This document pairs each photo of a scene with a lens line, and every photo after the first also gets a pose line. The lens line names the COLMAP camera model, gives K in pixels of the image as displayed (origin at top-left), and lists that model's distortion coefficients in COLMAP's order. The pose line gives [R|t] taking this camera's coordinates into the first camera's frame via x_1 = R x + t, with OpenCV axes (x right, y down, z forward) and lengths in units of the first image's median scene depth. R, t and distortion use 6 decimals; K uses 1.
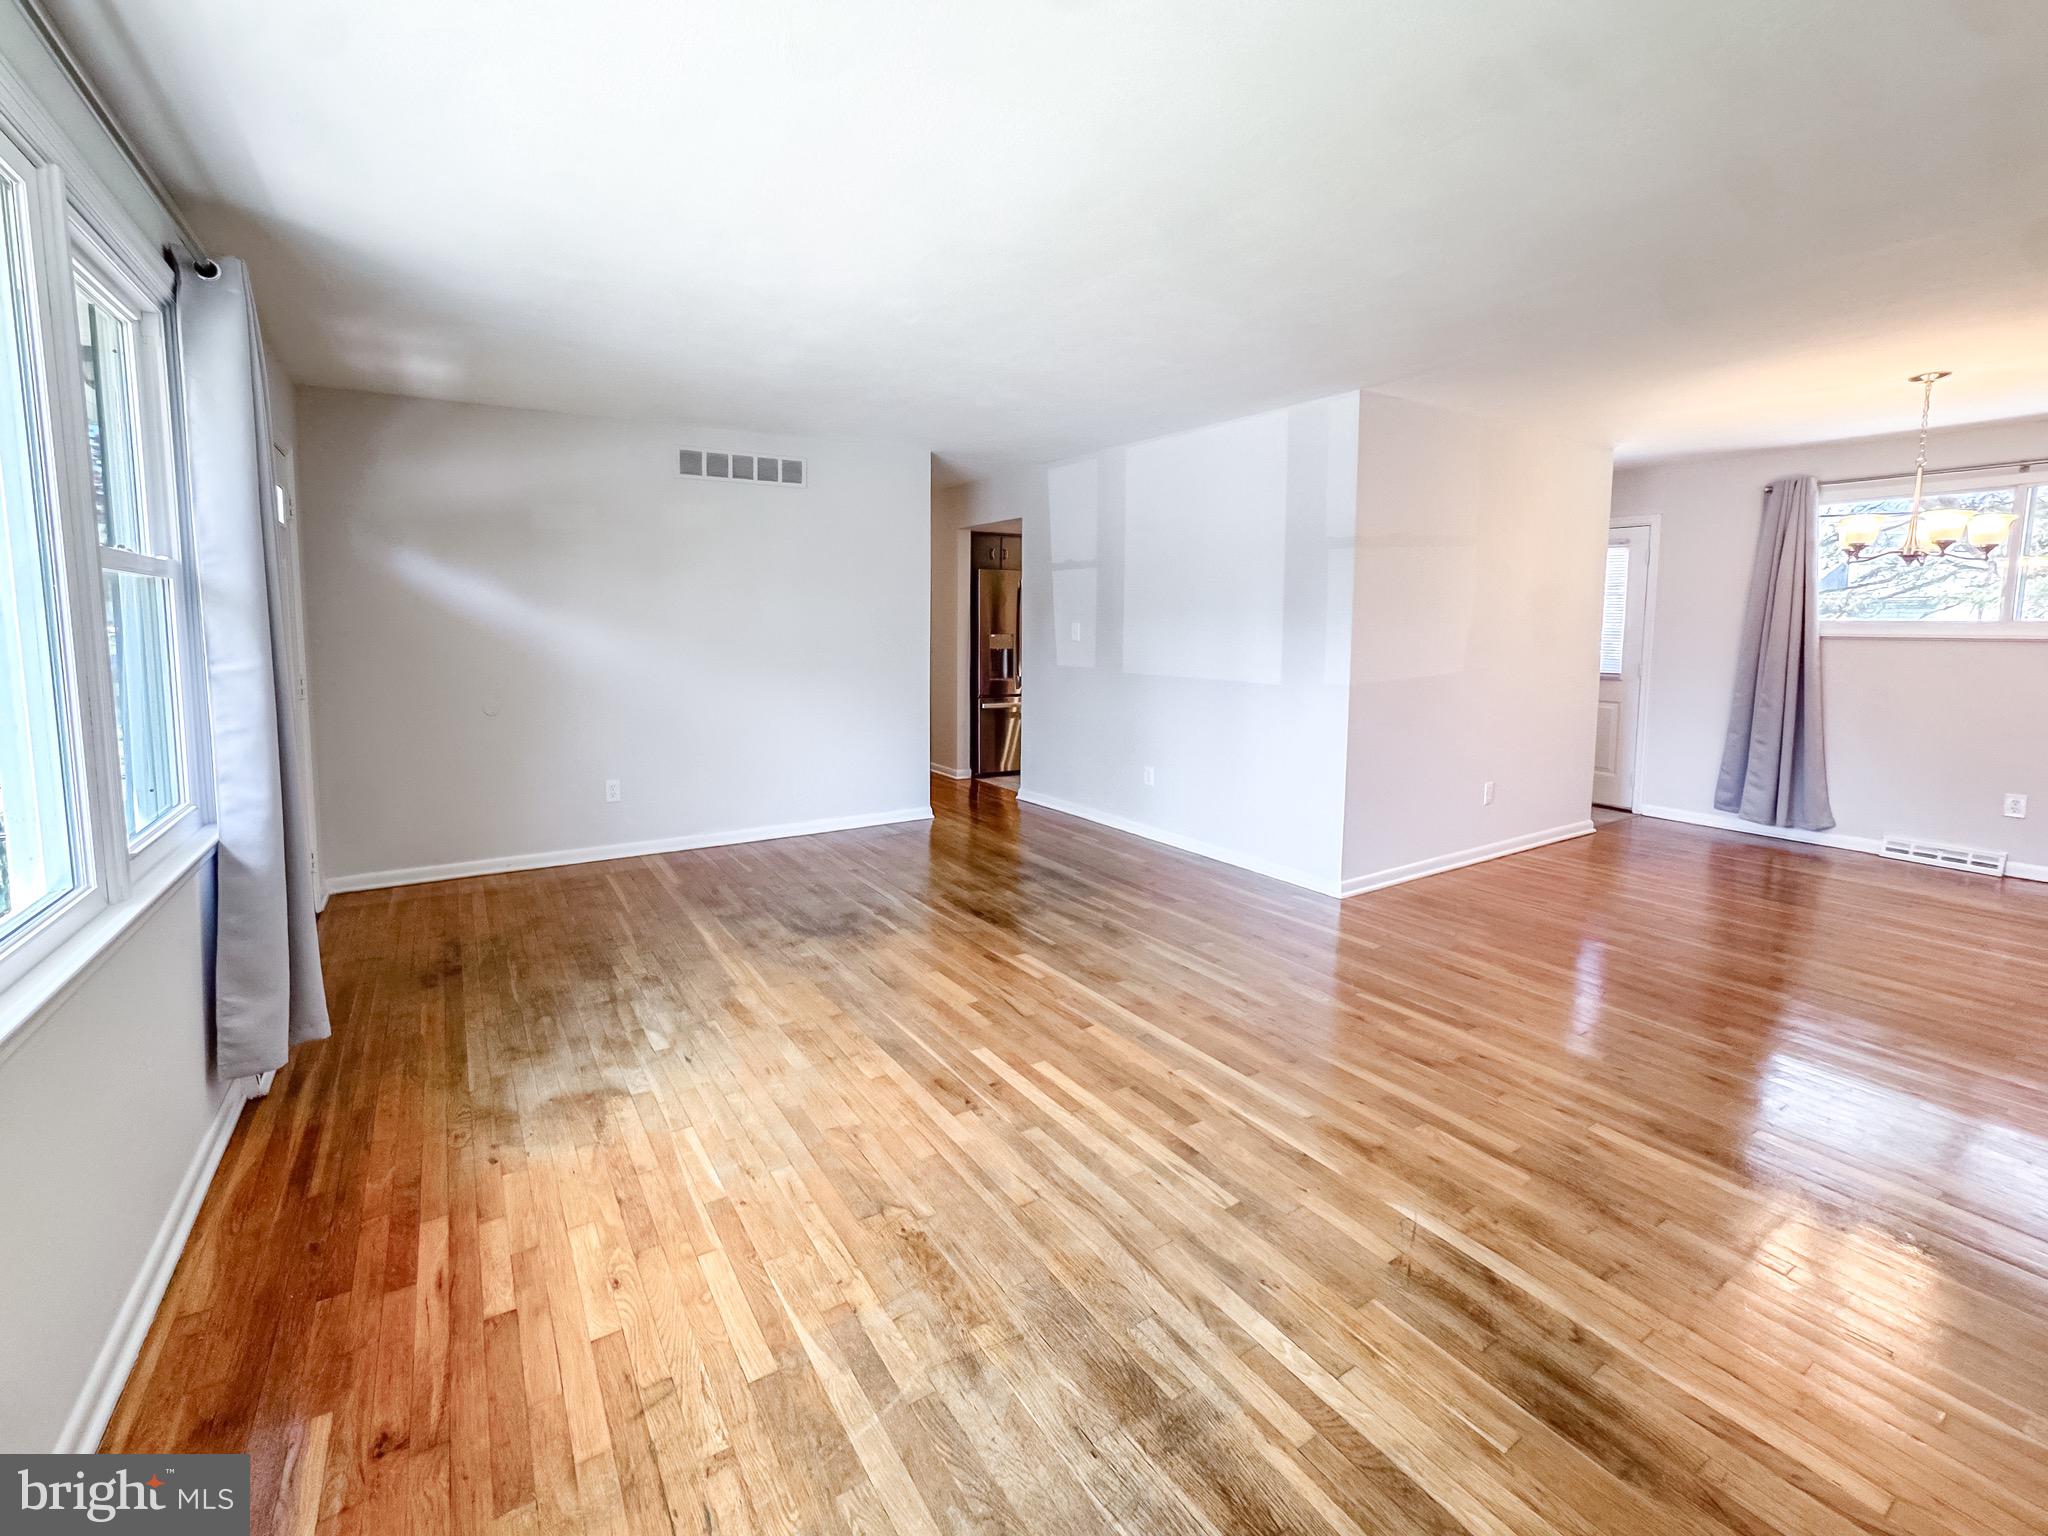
lens RADIAL K [[869.9, 0, 942.1], [0, 869.9, 691.7], [0, 0, 1]] dist [-0.029055, 0.010627]
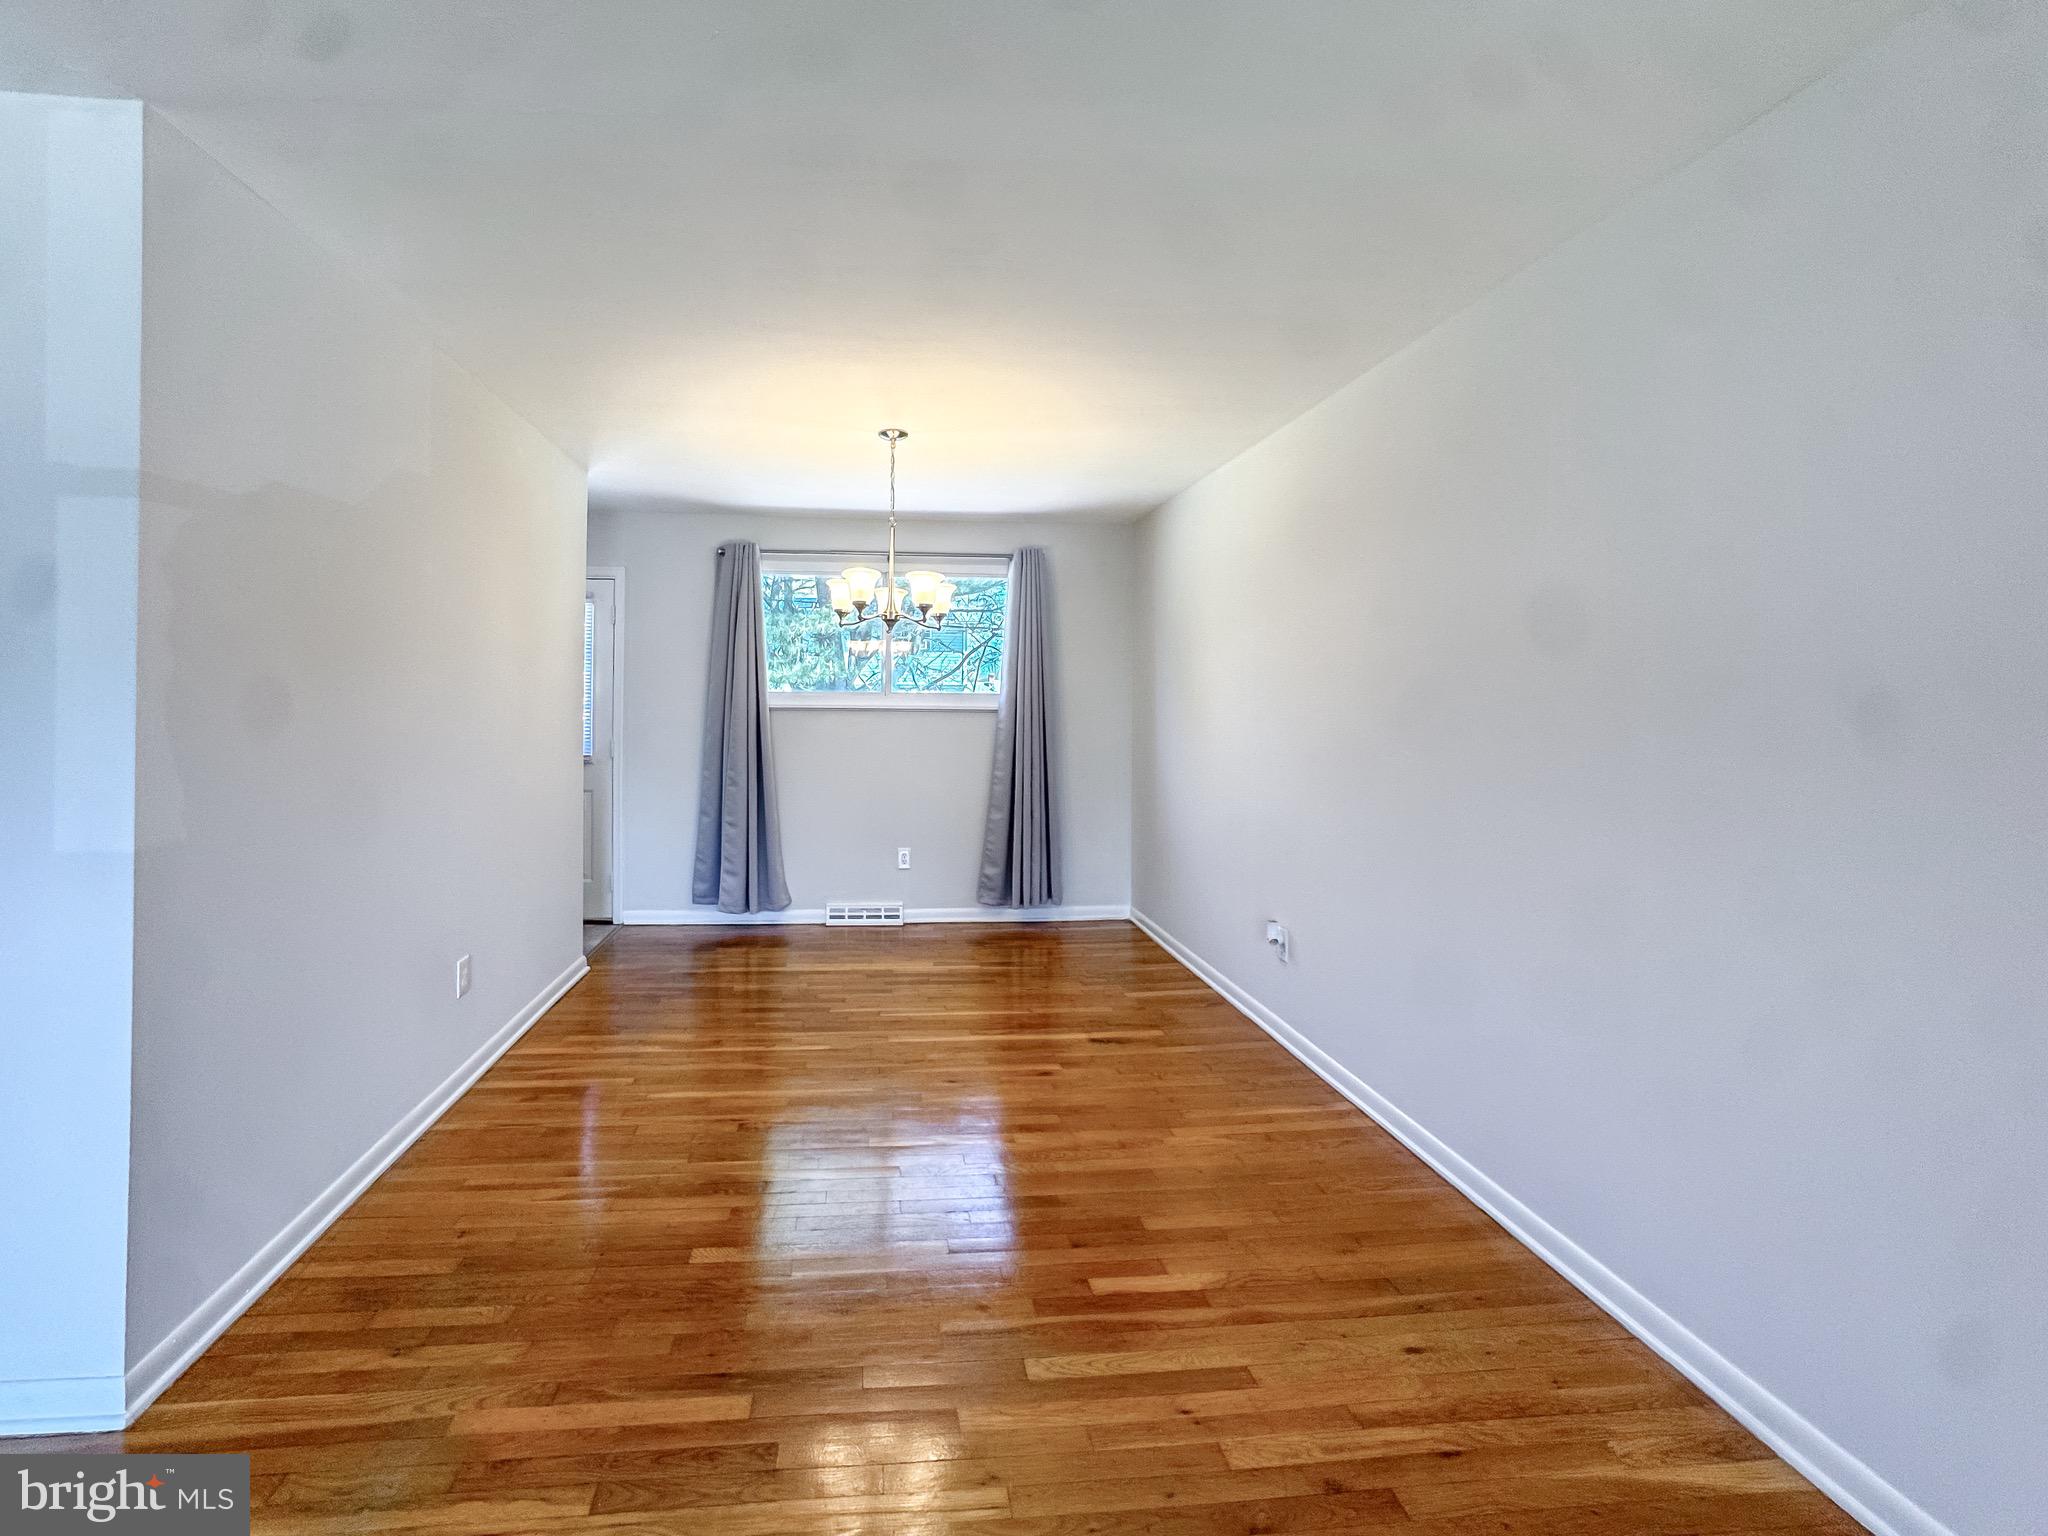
lens RADIAL K [[840.3, 0, 921.5], [0, 840.3, 693.4], [0, 0, 1]] dist [-0.015310, 0.000199]
pose [[0.430654, 0.008620, 0.902476, 0.235355], [0.068226, 0.996782, -0.042077, -0.028903], [-0.899935, 0.079693, 0.428680, 0.421901]]
